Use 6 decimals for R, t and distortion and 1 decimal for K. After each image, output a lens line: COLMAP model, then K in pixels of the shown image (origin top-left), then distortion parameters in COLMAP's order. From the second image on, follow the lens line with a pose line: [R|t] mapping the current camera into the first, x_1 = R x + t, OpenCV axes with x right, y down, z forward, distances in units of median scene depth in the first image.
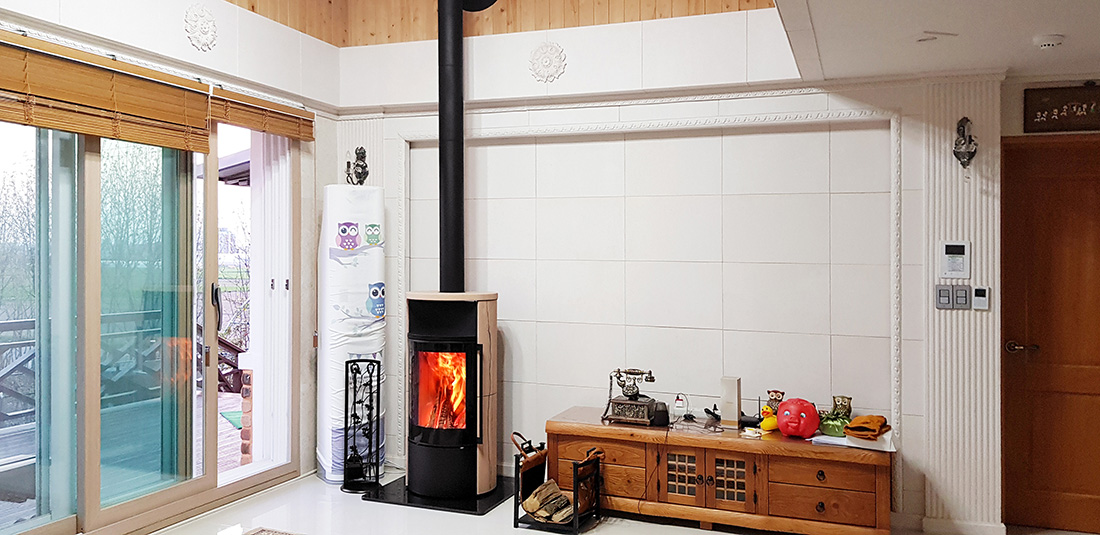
lens RADIAL K [[833.6, 0, 473.2], [0, 833.6, 246.5], [0, 0, 1]] dist [0.041520, -0.054395]
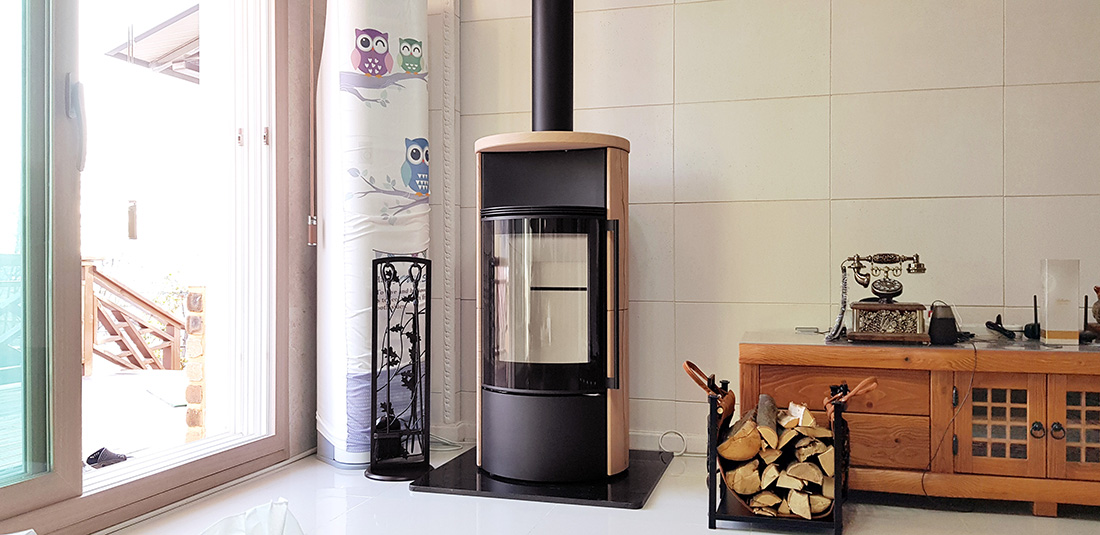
lens RADIAL K [[833.6, 0, 531.4], [0, 833.6, 273.8], [0, 0, 1]] dist [0.041520, -0.054395]
pose [[0.991107, -0.002244, 0.133051, -0.121302], [-0.001585, 0.999588, 0.028666, 0.131303], [-0.133061, -0.028622, 0.990694, 0.406540]]
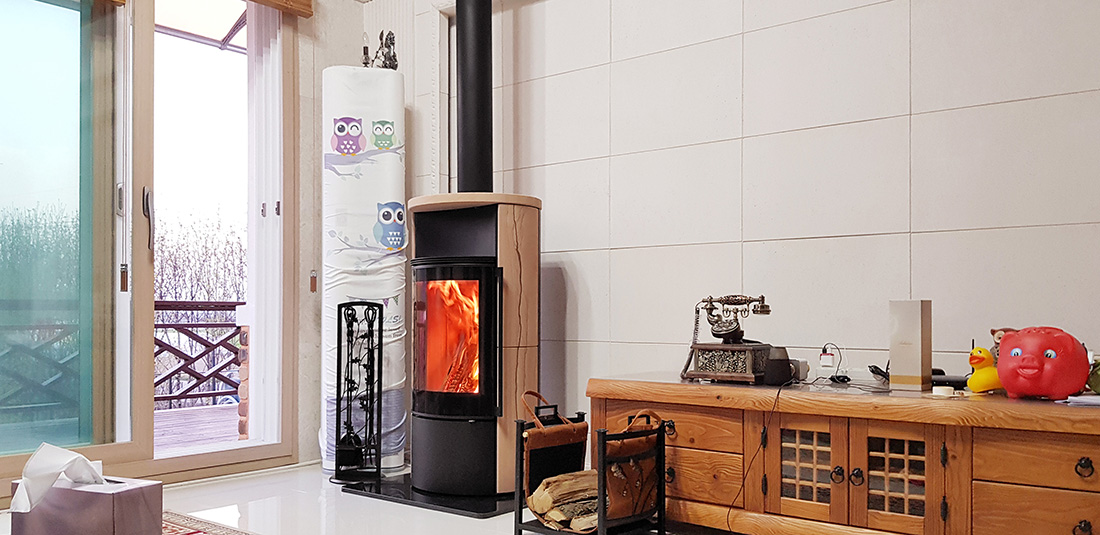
lens RADIAL K [[871.9, 0, 447.5], [0, 871.9, 300.8], [0, 0, 1]] dist [0.043455, -0.040989]
pose [[0.953331, -0.005197, -0.301883, 0.168383], [0.005726, 0.999983, 0.000869, 0.135591], [0.301873, -0.002557, 0.953345, 0.310132]]
